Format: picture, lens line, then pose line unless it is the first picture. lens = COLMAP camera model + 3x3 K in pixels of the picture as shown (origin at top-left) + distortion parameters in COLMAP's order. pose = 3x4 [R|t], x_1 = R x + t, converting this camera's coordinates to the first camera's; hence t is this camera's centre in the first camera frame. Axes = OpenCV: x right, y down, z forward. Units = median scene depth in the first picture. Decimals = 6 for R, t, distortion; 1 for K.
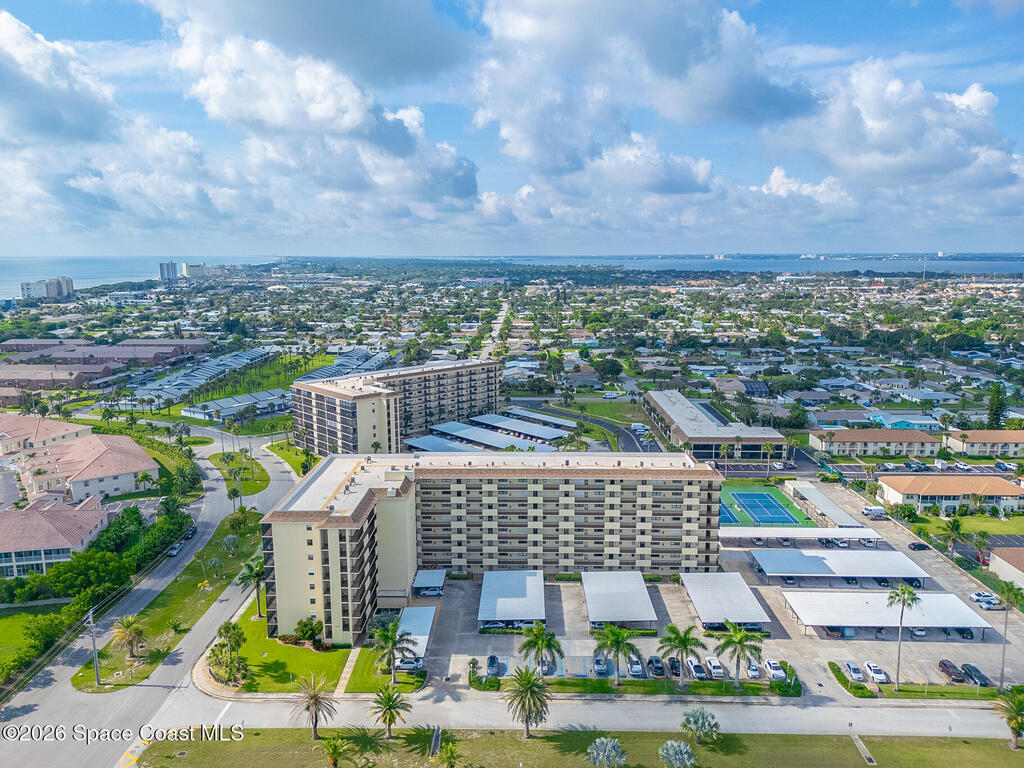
lens RADIAL K [[721.3, 0, 506.0], [0, 721.3, 383.7], [0, 0, 1]] dist [0.014476, -0.000588]
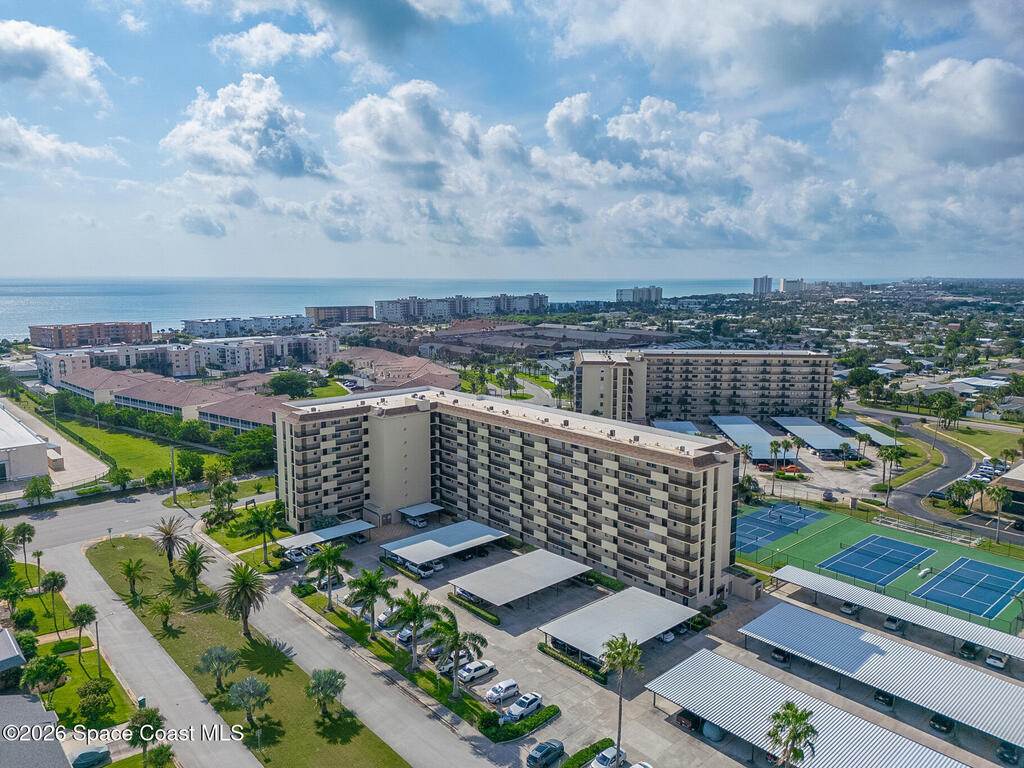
lens RADIAL K [[721.3, 0, 506.8], [0, 721.3, 383.7], [0, 0, 1]] dist [0.014476, -0.000588]
pose [[0.684236, 0.112533, -0.720526, 0.549250], [-0.133014, 0.990707, 0.028416, 0.043967], [0.717027, 0.076397, 0.692846, 0.315892]]
